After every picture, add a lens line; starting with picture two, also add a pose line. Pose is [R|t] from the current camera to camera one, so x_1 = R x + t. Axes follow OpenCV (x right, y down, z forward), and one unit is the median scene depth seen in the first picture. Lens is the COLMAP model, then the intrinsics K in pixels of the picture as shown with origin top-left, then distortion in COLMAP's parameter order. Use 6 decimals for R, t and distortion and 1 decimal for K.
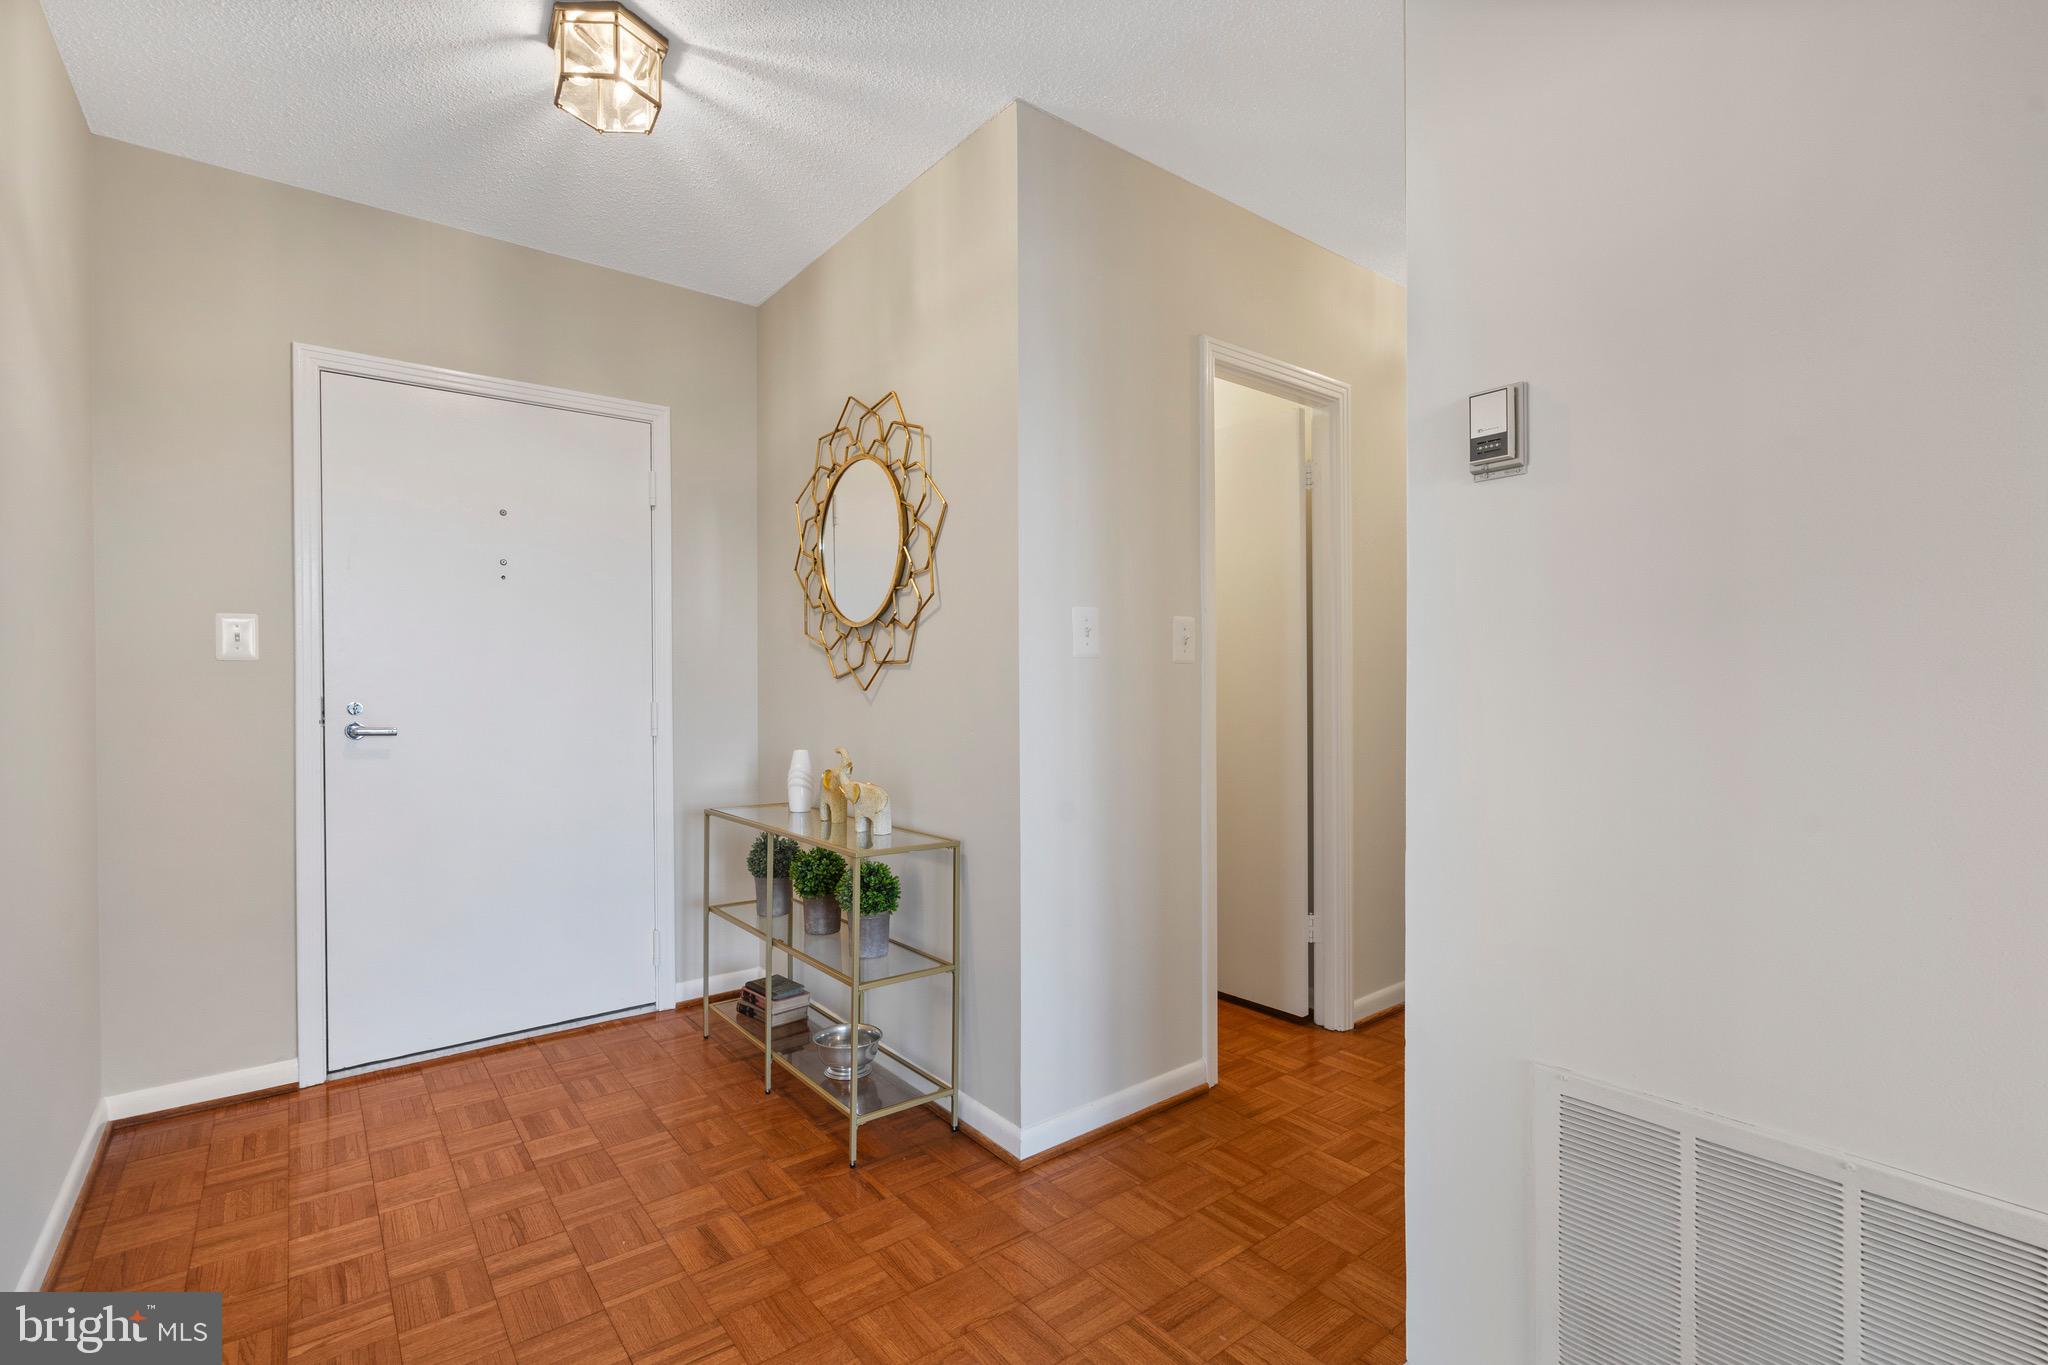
lens RADIAL K [[926.7, 0, 1015.3], [0, 926.7, 688.2], [0, 0, 1]] dist [-0.002066, -0.000230]
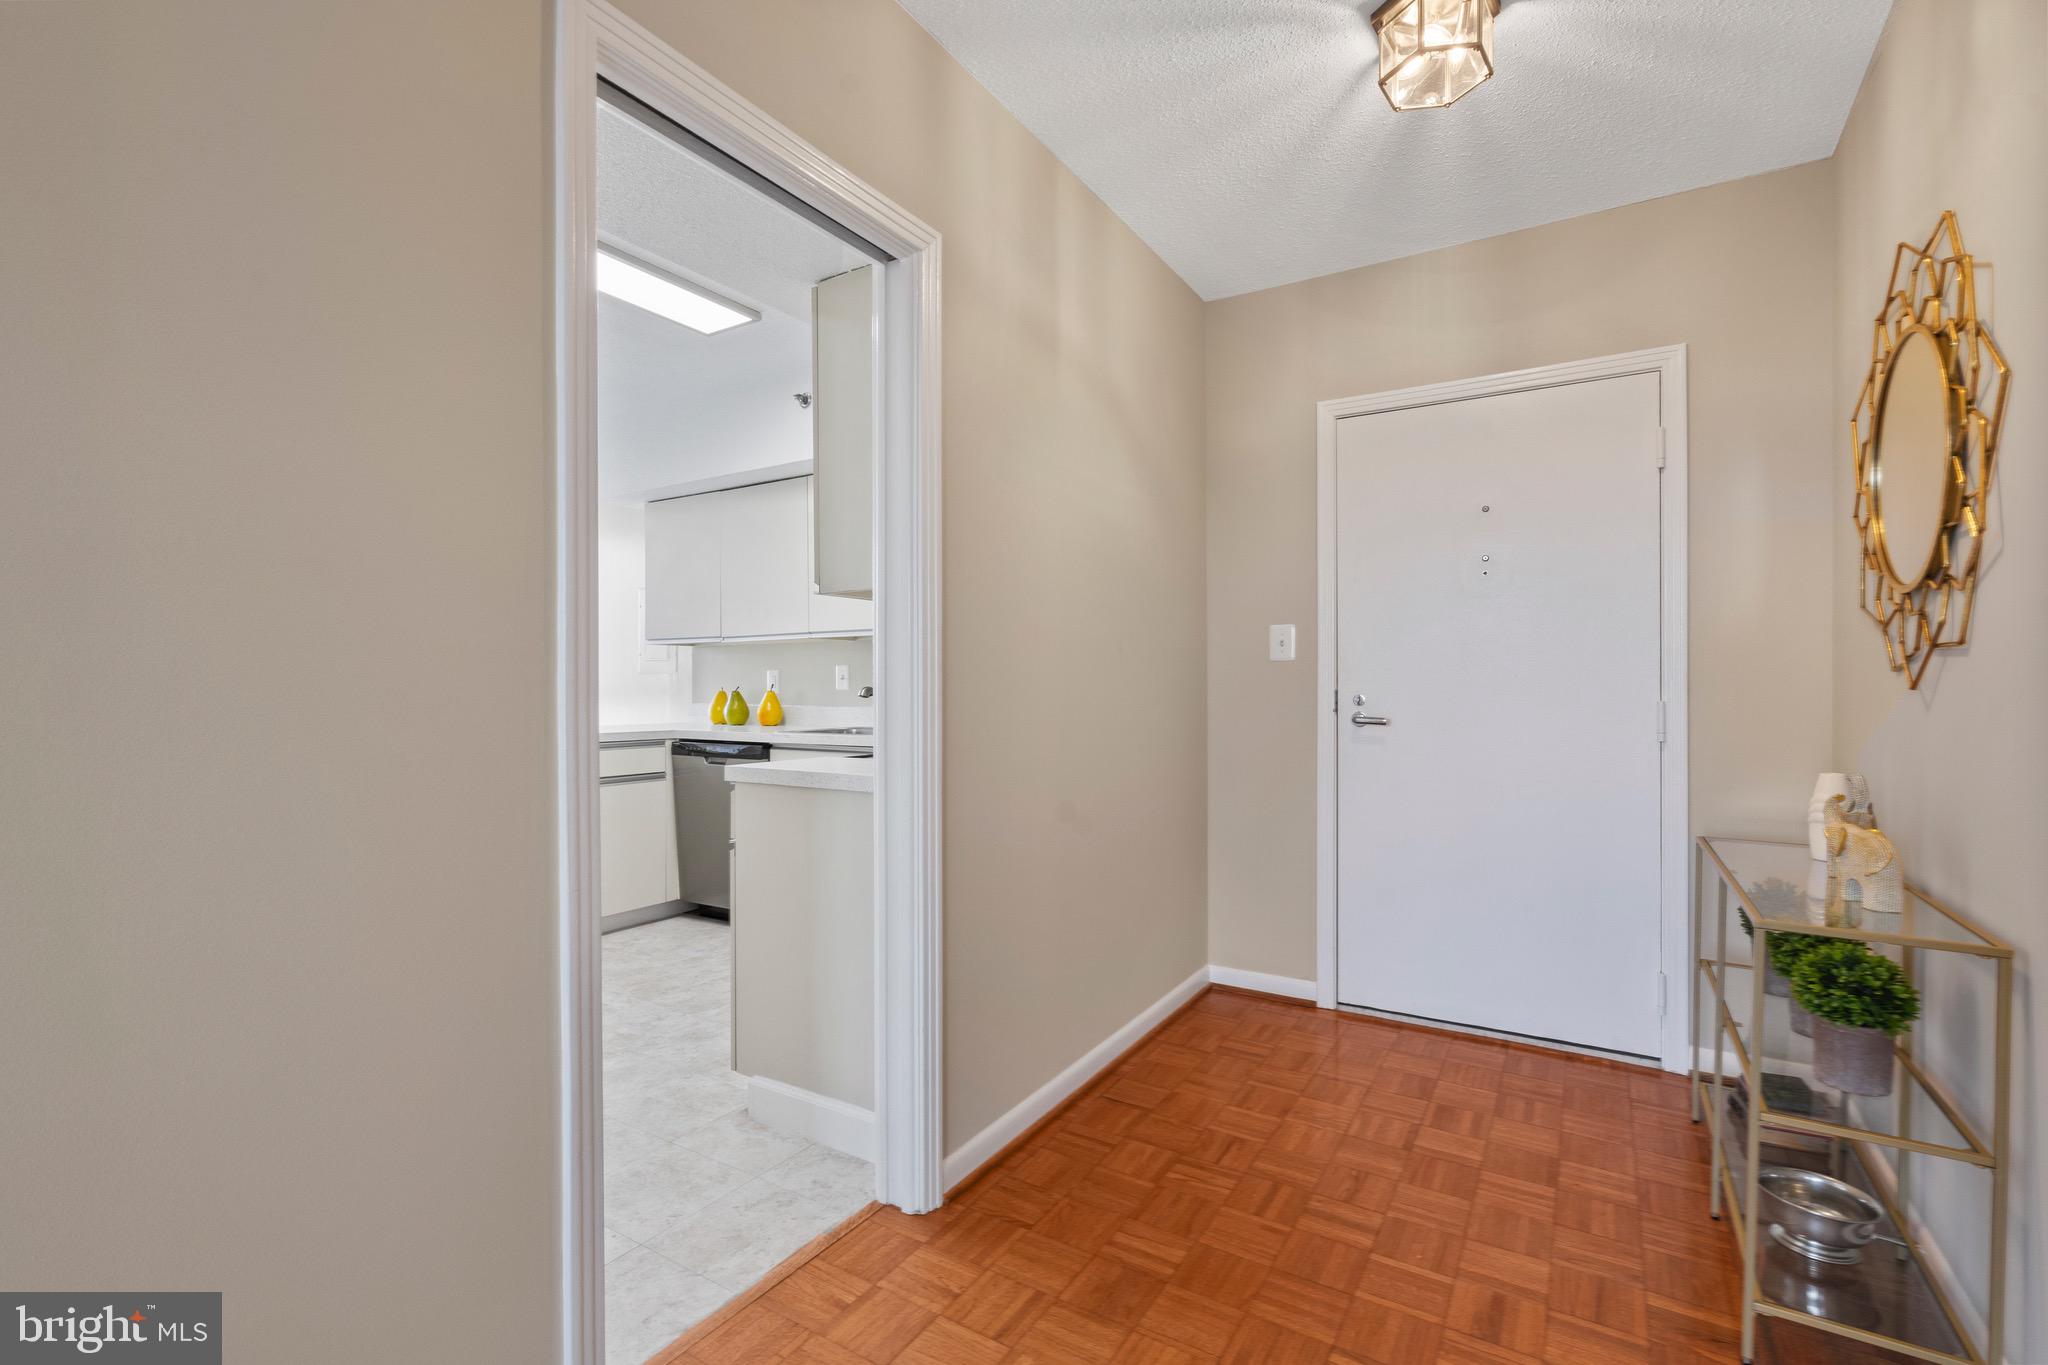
lens RADIAL K [[926.7, 0, 1015.3], [0, 926.7, 688.2], [0, 0, 1]] dist [-0.002066, -0.000230]
pose [[0.335347, 0.009232, -0.942050, 0.258042], [-0.007613, 0.999946, 0.007089, 0.001905], [0.942064, 0.004795, 0.335399, 0.209921]]
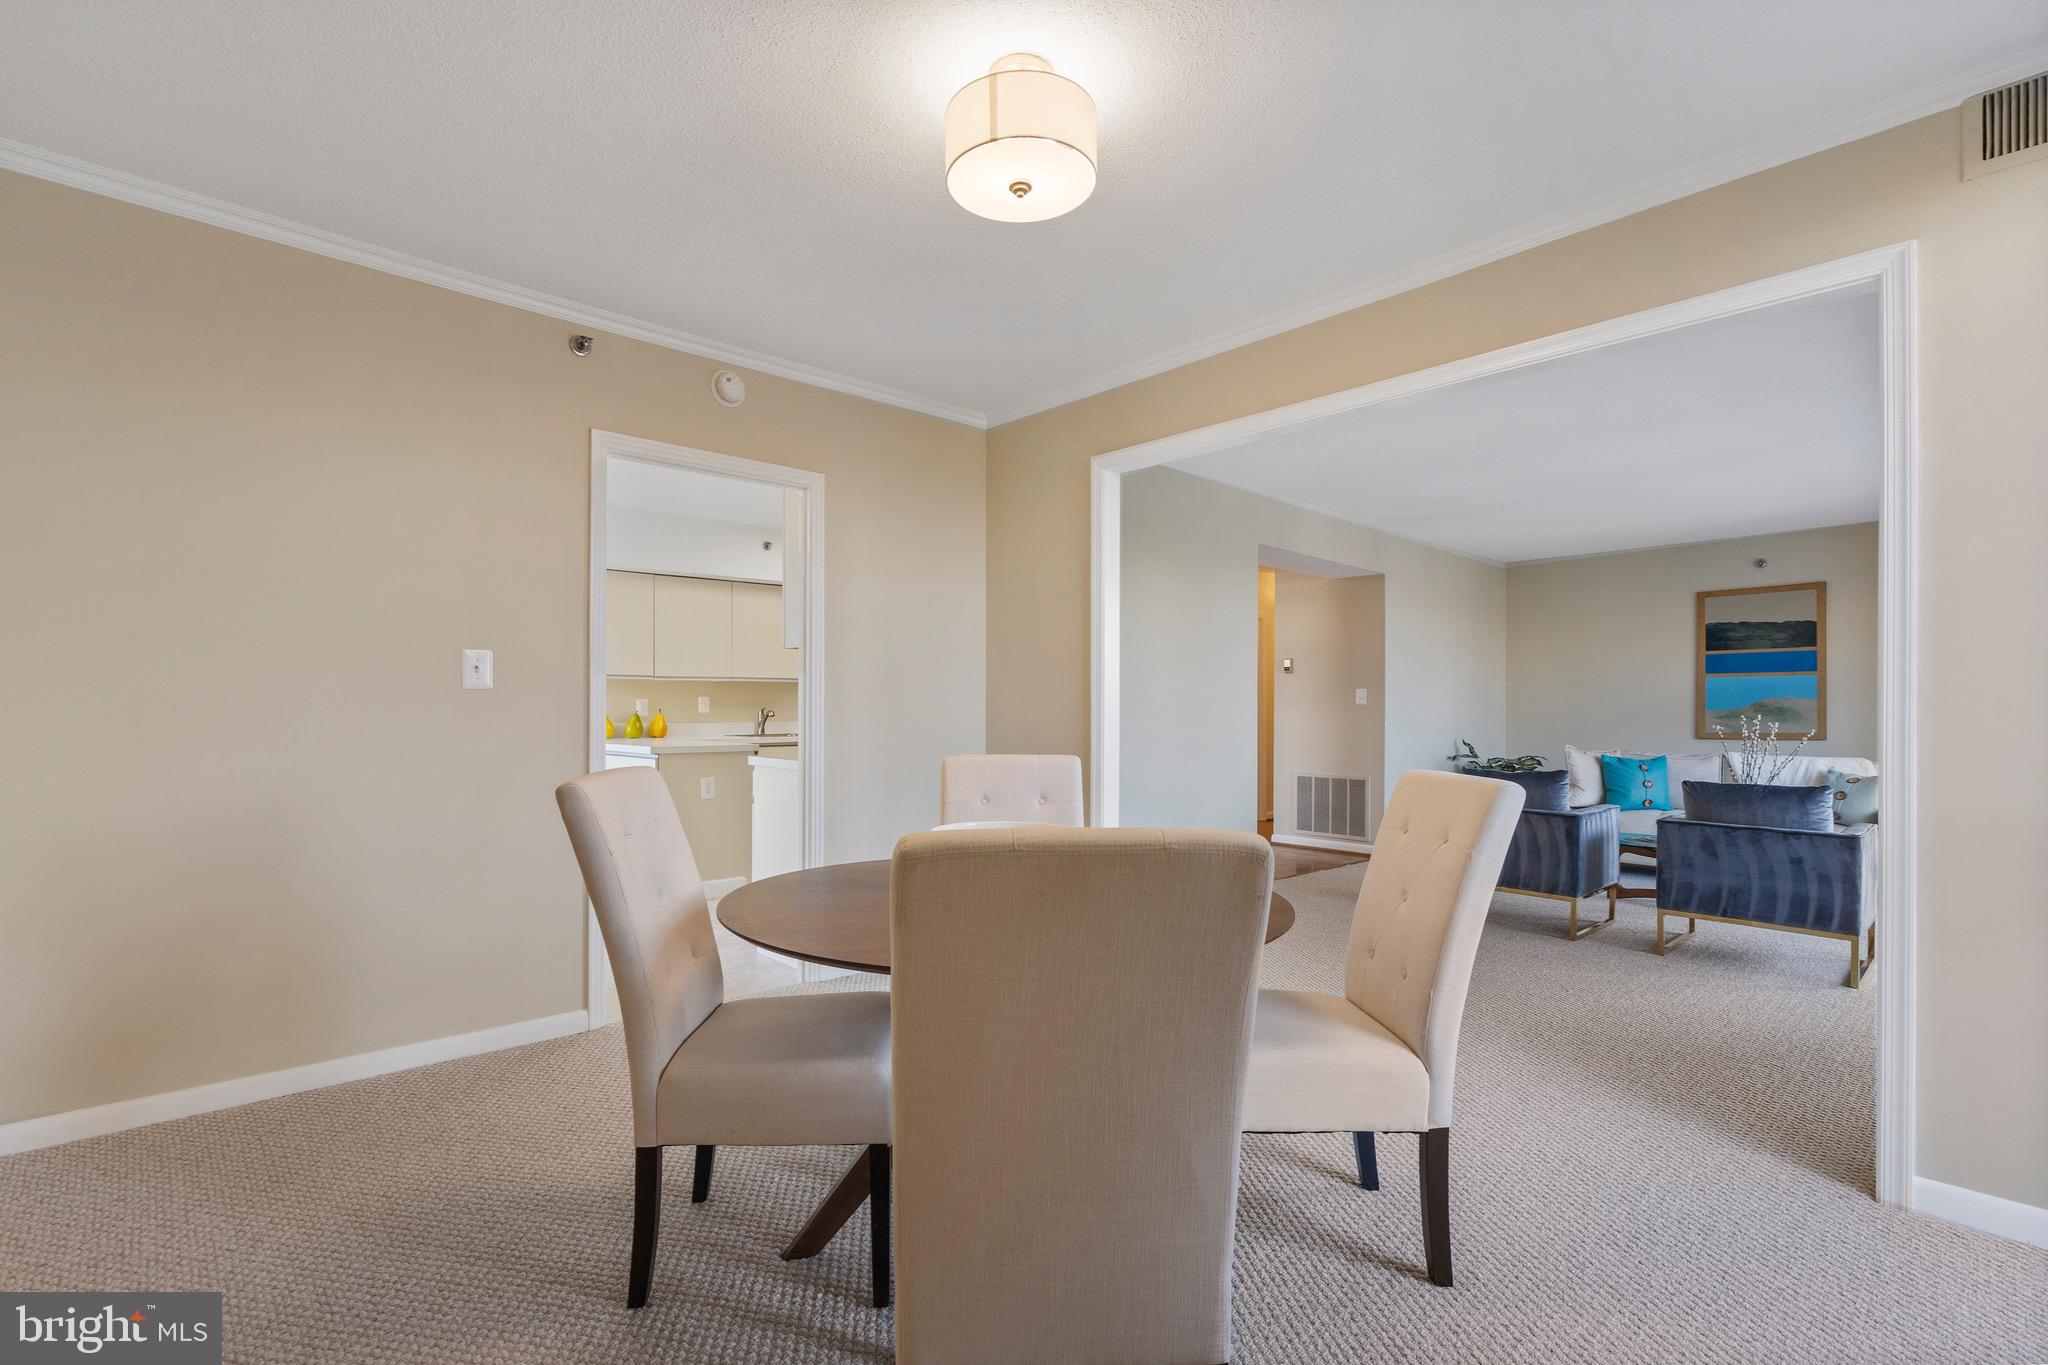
lens RADIAL K [[933.8, 0, 1009.1], [0, 933.8, 699.8], [0, 0, 1]] dist [-0.001277, 0.000339]
pose [[0.997807, 0.003886, 0.066083, -0.861553], [-0.003045, 0.999913, -0.012831, 0.011455], [-0.066127, 0.012602, 0.997732, -2.515136]]
